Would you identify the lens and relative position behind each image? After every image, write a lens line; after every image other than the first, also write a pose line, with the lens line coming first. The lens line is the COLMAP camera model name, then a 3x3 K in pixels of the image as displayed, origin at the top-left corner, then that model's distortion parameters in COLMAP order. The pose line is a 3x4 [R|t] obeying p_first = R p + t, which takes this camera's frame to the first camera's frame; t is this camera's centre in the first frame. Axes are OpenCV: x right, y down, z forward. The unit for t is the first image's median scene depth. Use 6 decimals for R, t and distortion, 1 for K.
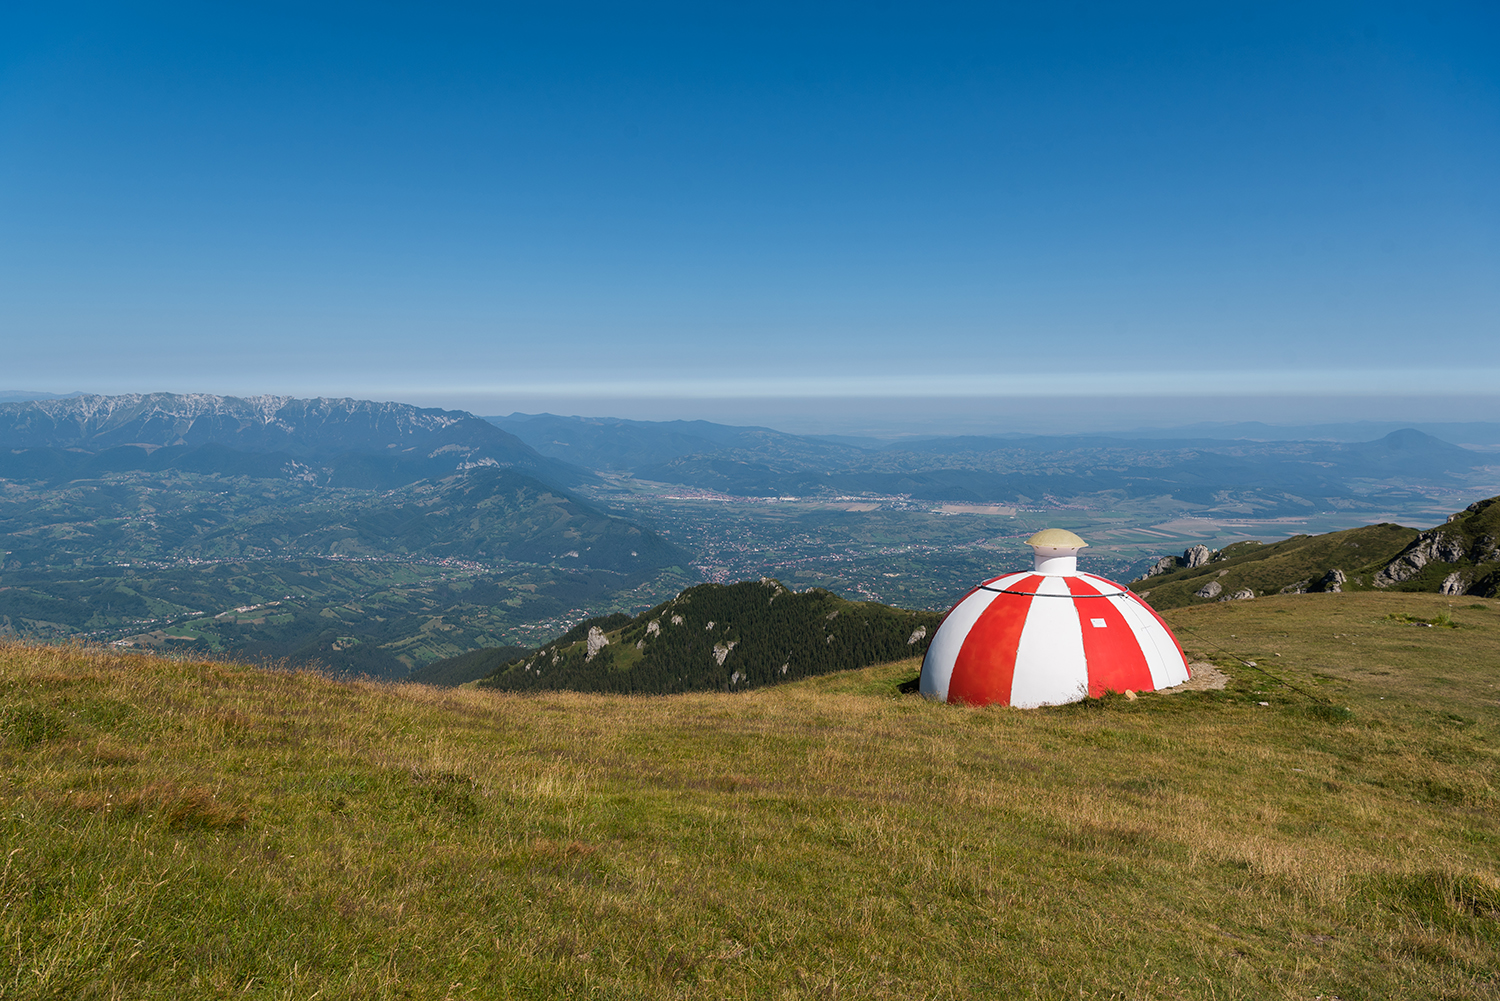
lens RADIAL K [[1014.1, 0, 751.5], [0, 1014.1, 496.9], [0, 0, 1]] dist [0.007501, -0.001969]
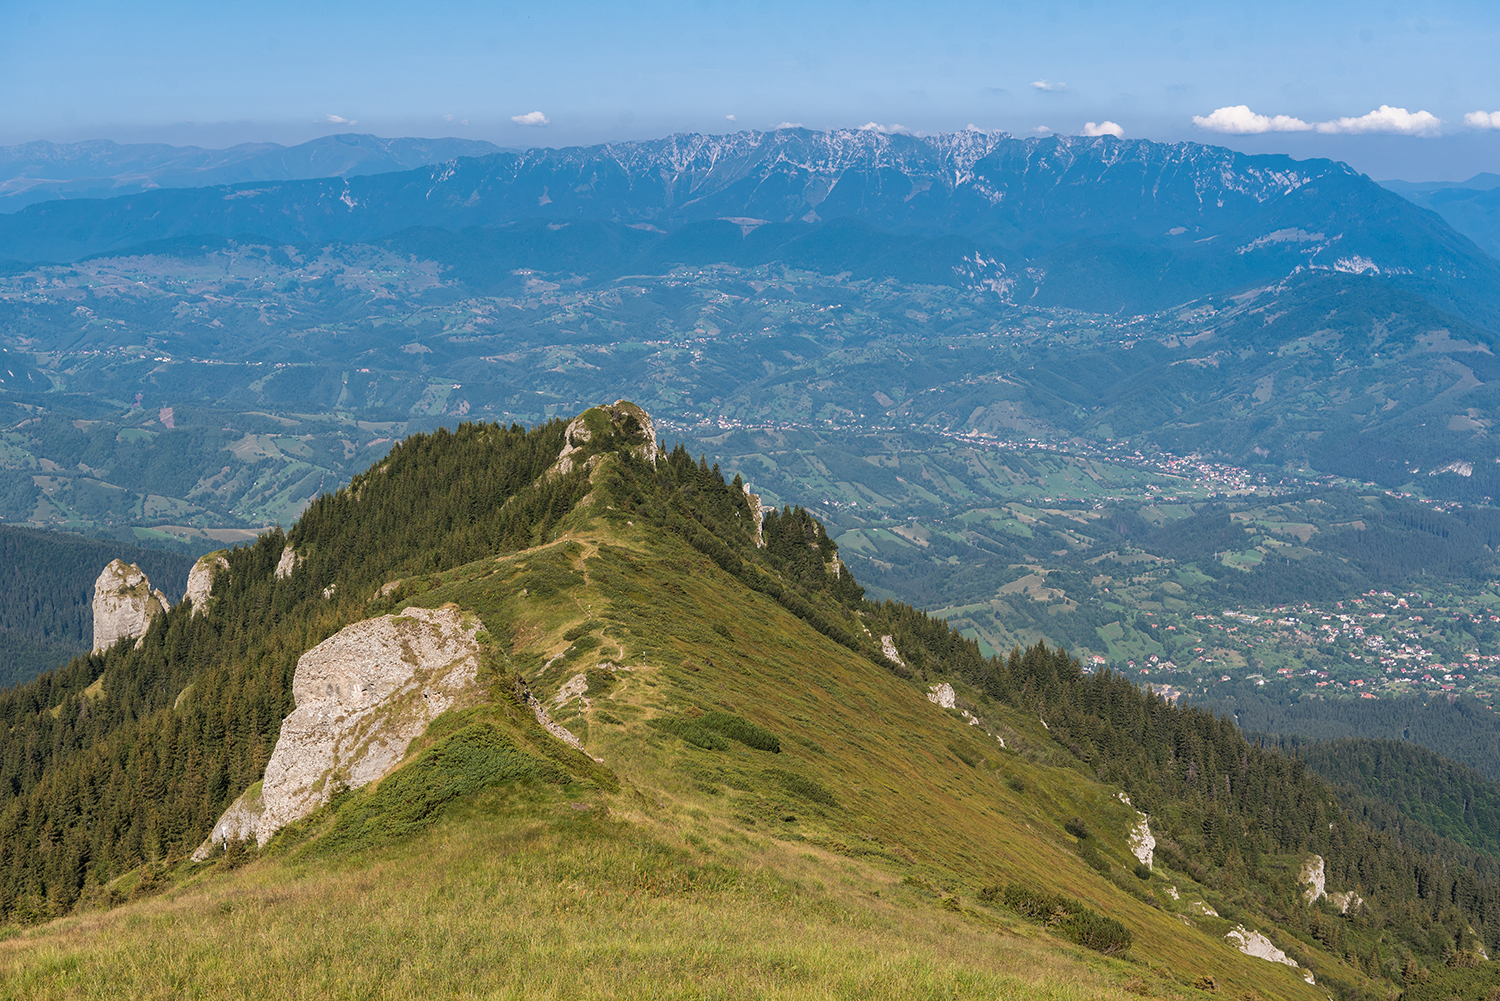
lens RADIAL K [[2021.3, 0, 744.2], [0, 2021.3, 497.8], [0, 0, 1]] dist [0.016045, 0.000000]
pose [[0.829071, 0.088500, -0.552096, 0.035874], [-0.049718, 0.995152, 0.084860, 0.008398], [0.556929, -0.042906, 0.829451, 0.092201]]
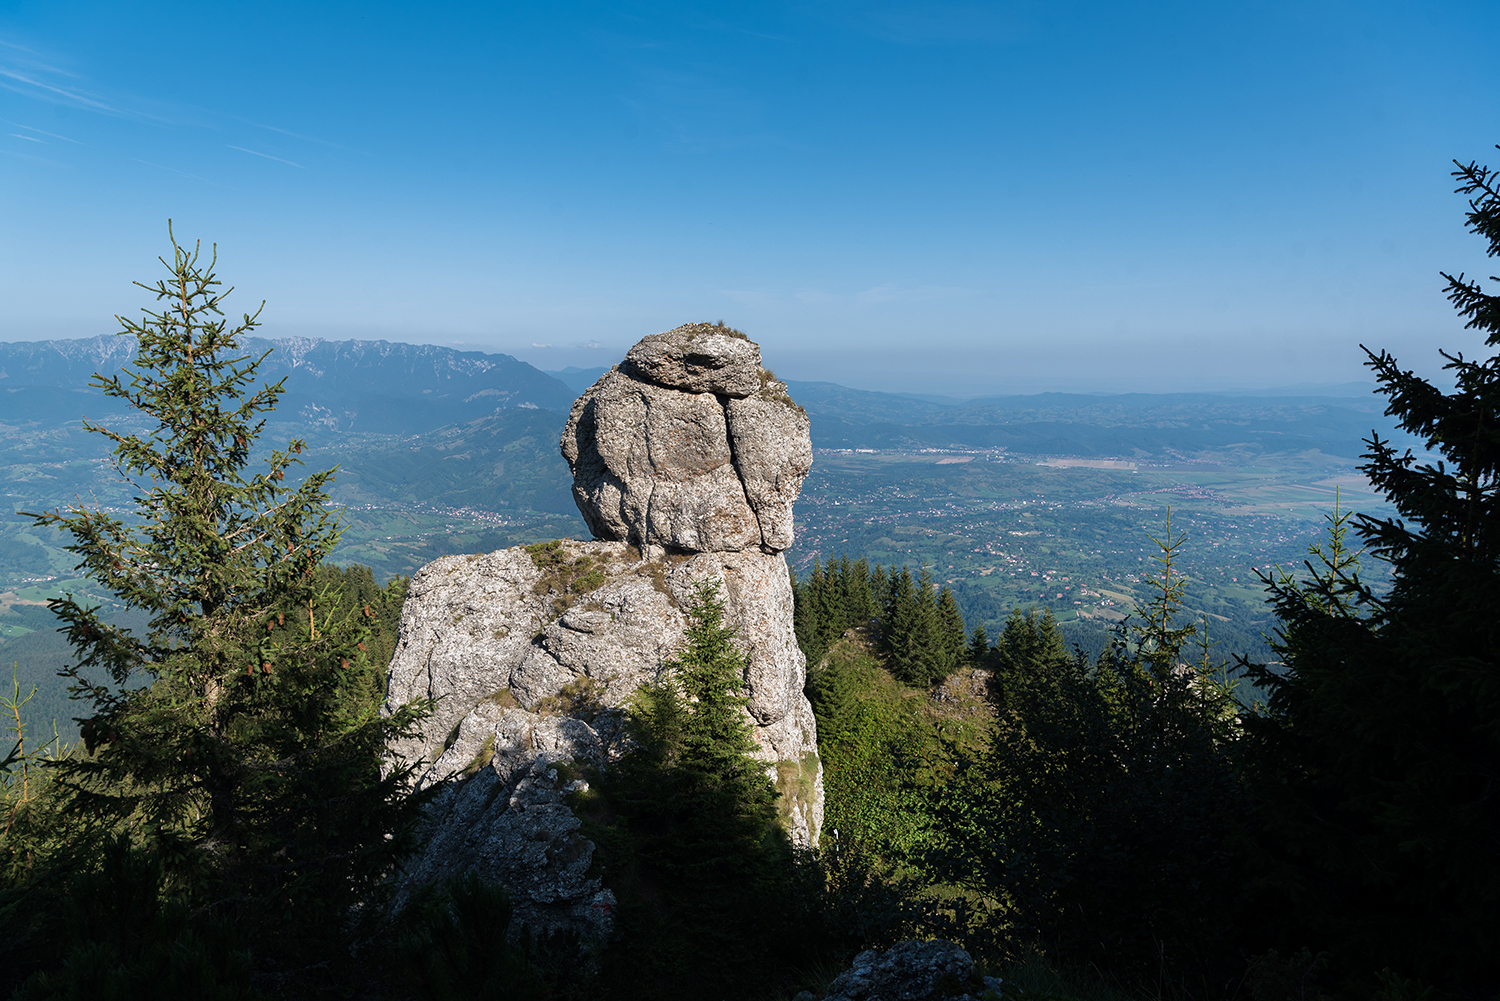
lens RADIAL K [[1014.1, 0, 750.0], [0, 1014.1, 505.6], [0, 0, 1]] dist [0.007501, -0.001969]
pose [[0.998144, 0.010614, -0.059963, -0.013441], [-0.008125, 0.999102, 0.041591, 0.017330], [0.060351, -0.041027, 0.997334, 0.151350]]
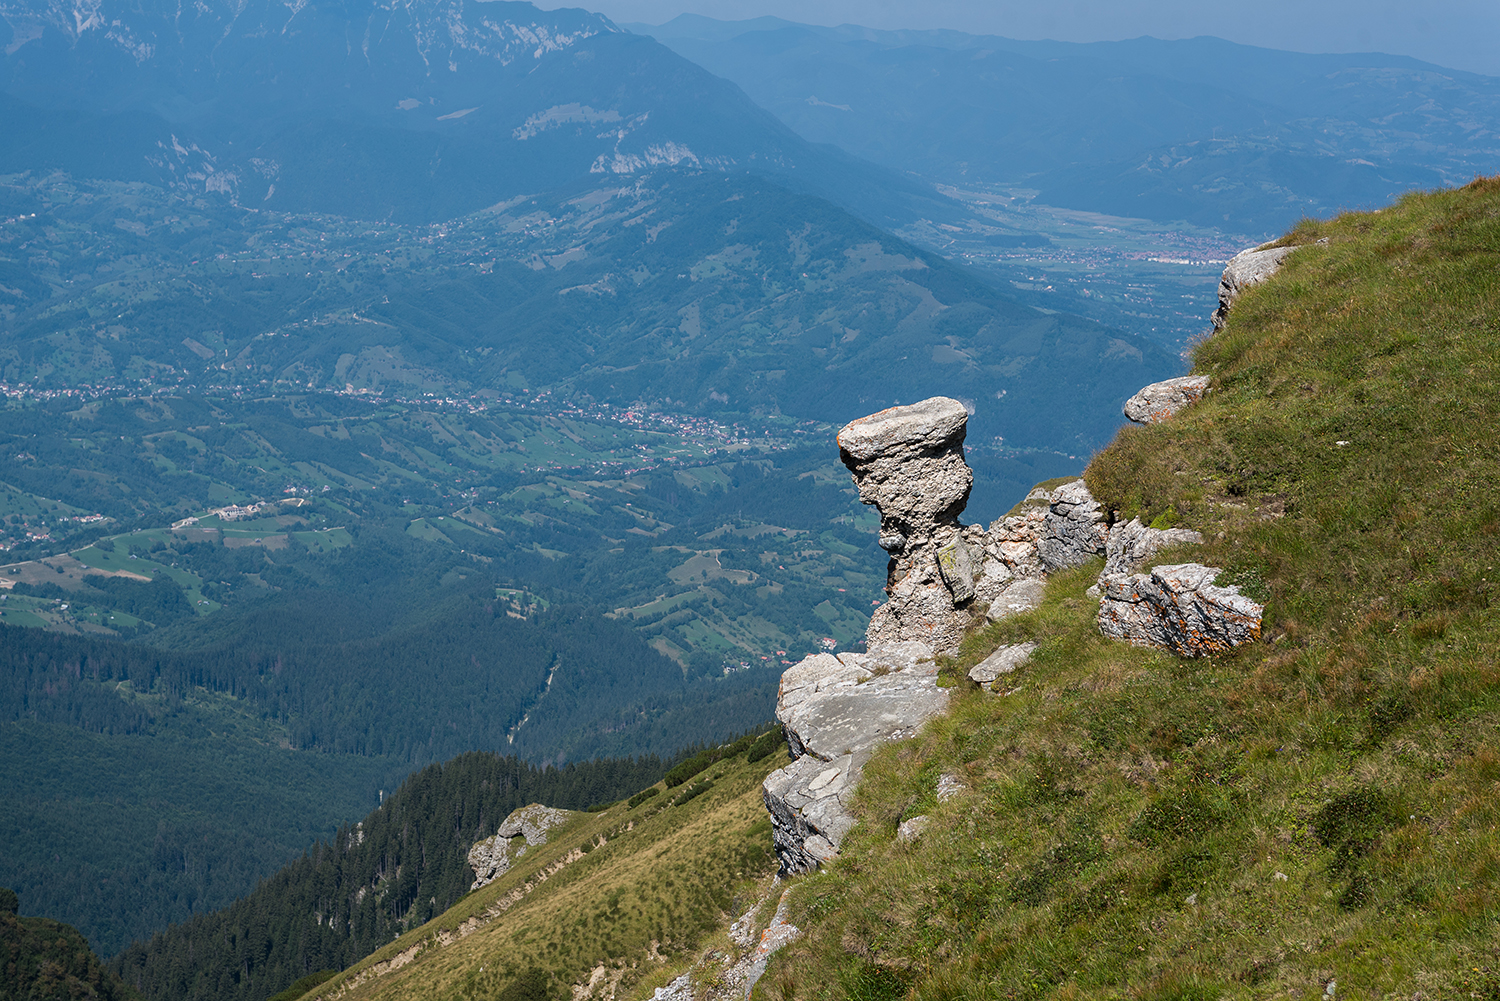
lens RADIAL K [[2835.2, 0, 744.4], [0, 2835.2, 500.2], [0, 0, 1]] dist [0.429312, 0.000000]
pose [[0.982160, 0.038951, -0.183971, -0.044809], [-0.023209, 0.995942, 0.086959, 0.000551], [0.186611, -0.081137, 0.979078, -0.042982]]
